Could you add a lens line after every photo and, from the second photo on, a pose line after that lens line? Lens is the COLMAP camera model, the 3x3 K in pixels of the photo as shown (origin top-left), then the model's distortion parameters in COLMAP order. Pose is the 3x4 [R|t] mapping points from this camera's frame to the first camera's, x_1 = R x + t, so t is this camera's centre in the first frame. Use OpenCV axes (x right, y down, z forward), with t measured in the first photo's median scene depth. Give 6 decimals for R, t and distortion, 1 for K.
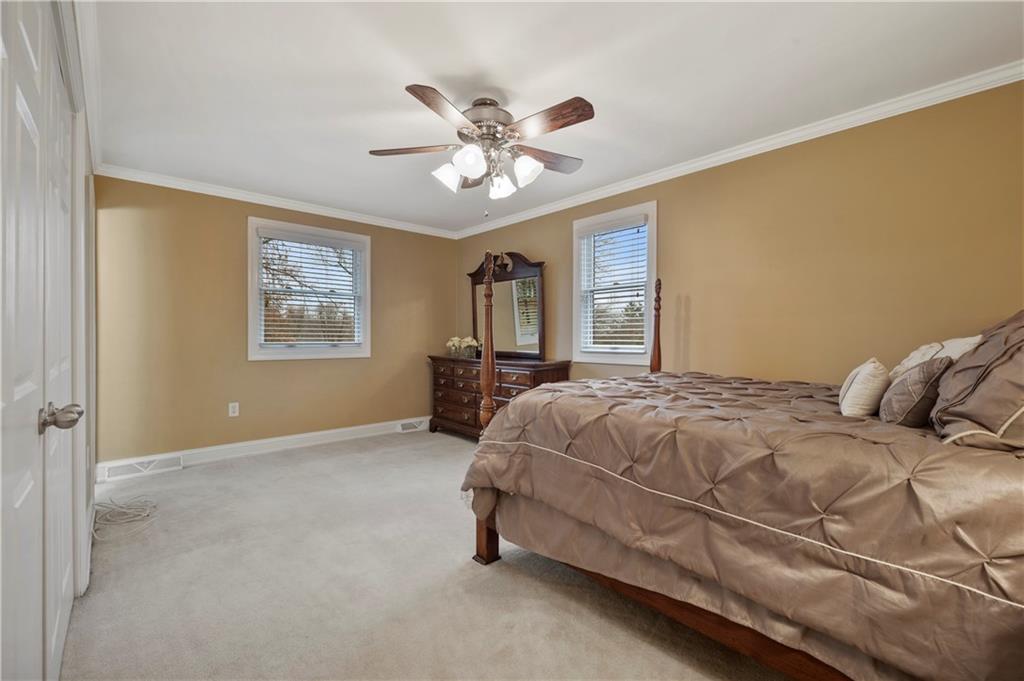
lens RADIAL K [[439.4, 0, 517.6], [0, 439.4, 337.3], [0, 0, 1]] dist [0.000852, 0.000114]
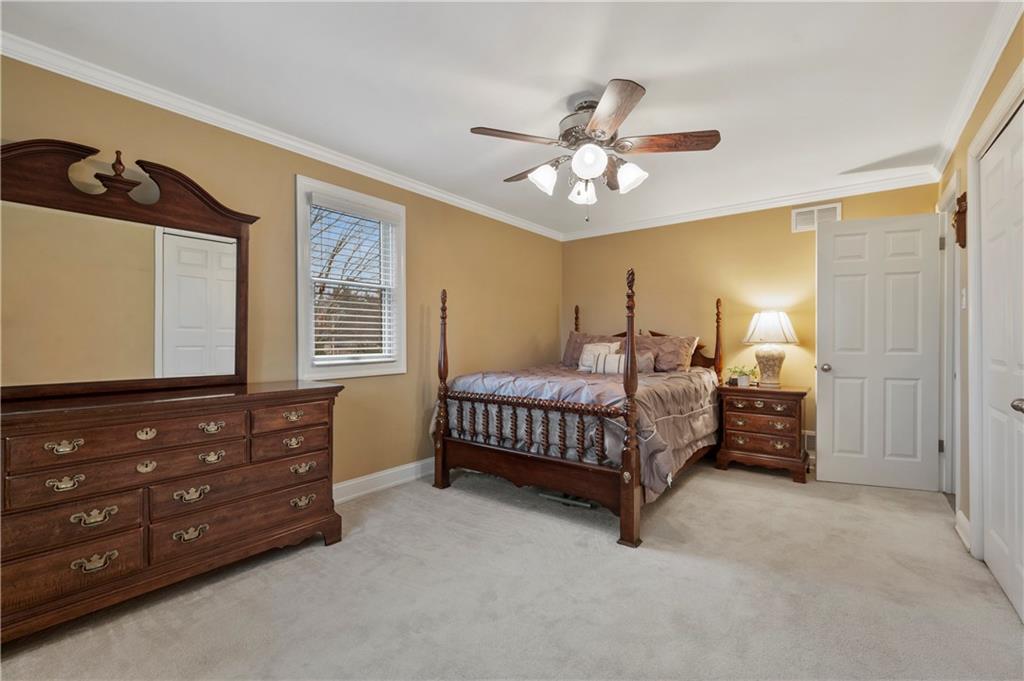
lens RADIAL K [[439.4, 0, 517.6], [0, 439.4, 337.3], [0, 0, 1]] dist [0.000852, 0.000114]
pose [[-0.176058, 0.005913, 0.984362, -0.662391], [-0.000401, 0.999981, -0.006079, -0.009321], [-0.984380, -0.001465, -0.176052, 0.866639]]
